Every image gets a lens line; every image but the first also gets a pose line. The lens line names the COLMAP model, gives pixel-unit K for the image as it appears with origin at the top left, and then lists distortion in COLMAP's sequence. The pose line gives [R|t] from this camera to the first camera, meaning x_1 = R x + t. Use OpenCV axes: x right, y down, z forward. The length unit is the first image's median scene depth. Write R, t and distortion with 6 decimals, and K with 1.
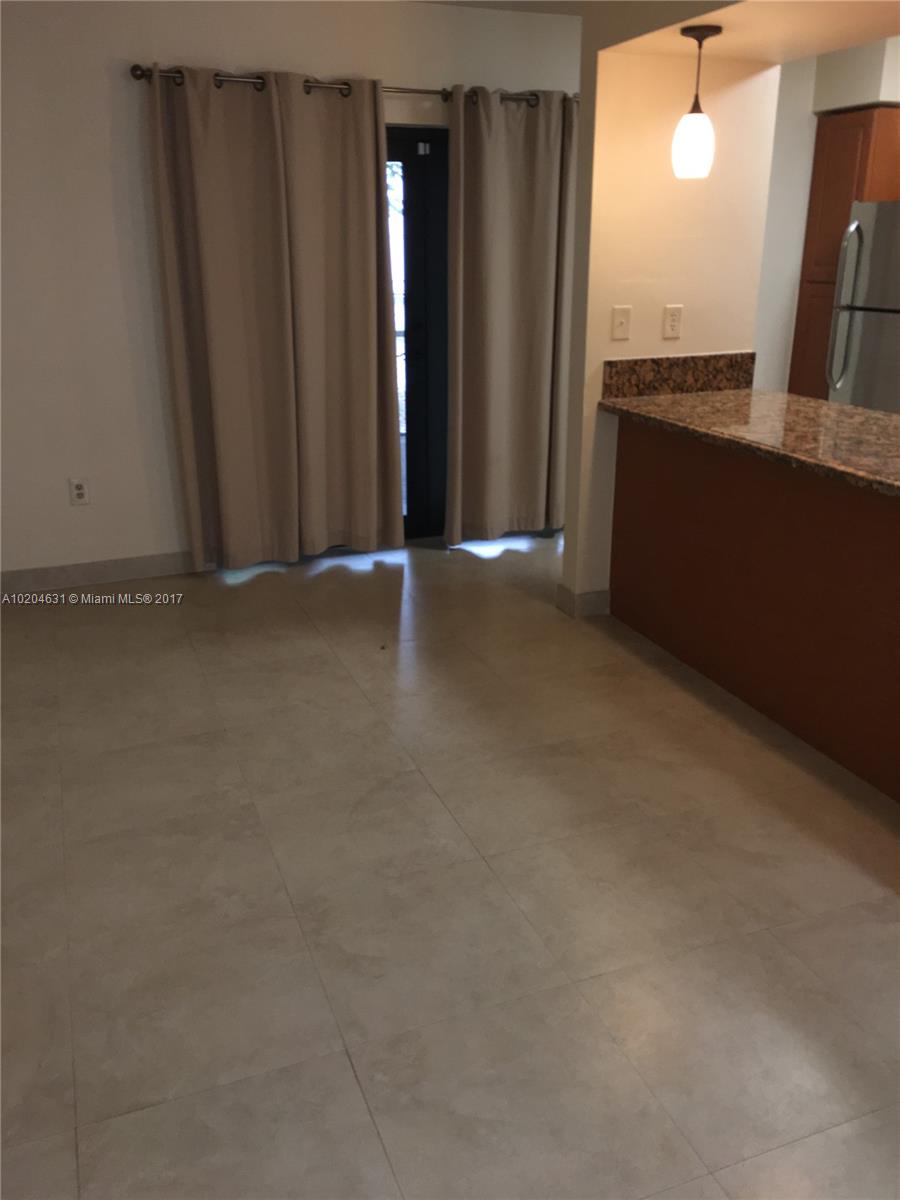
lens RADIAL K [[1014.6, 0, 469.0], [0, 1014.6, 563.8], [0, 0, 1]] dist [0.123613, -0.143572]
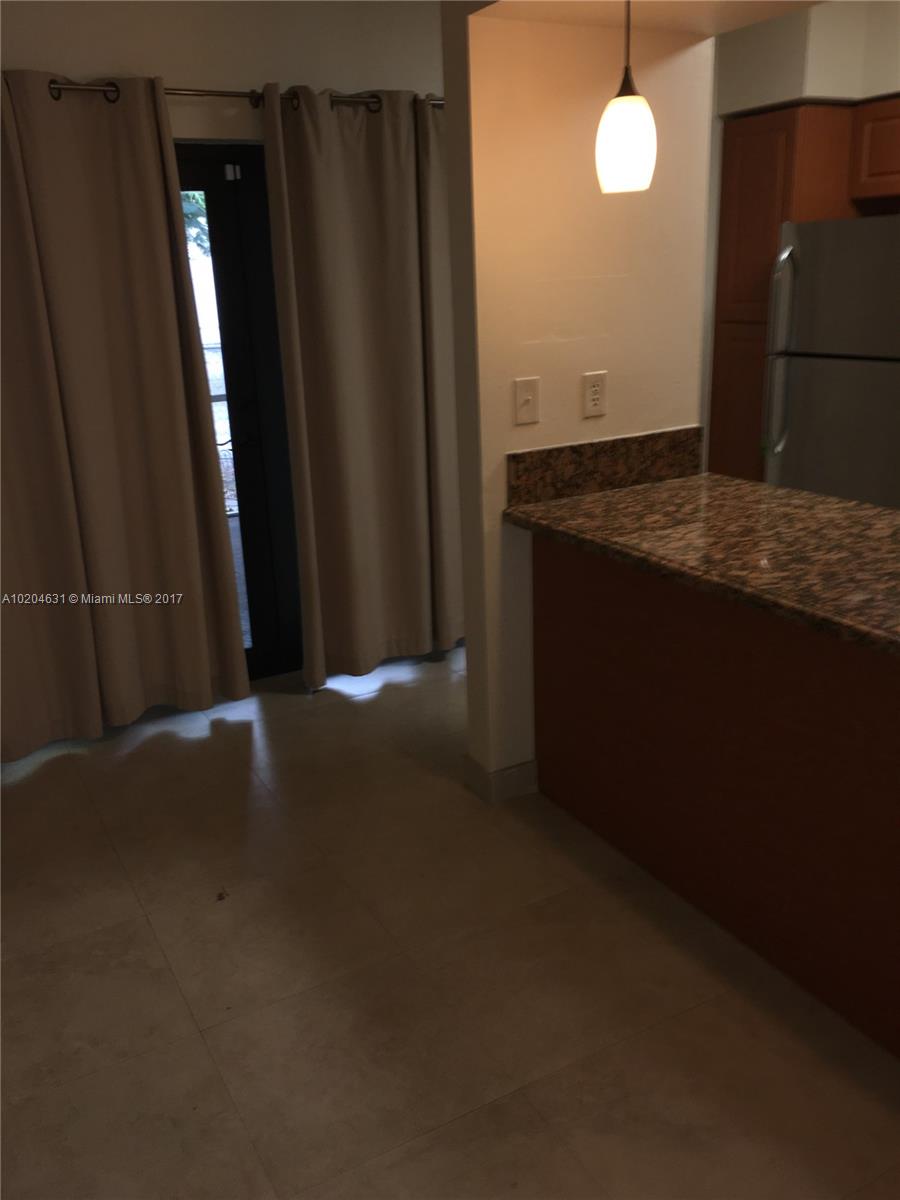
lens RADIAL K [[1014.5, 0, 447.8], [0, 1014.5, 592.5], [0, 0, 1]] dist [0.073676, -0.094879]
pose [[0.991073, -0.078923, 0.107448, 0.007778], [0.079339, 0.996848, 0.000400, -0.101892], [-0.107141, 0.008129, 0.994211, 0.289282]]
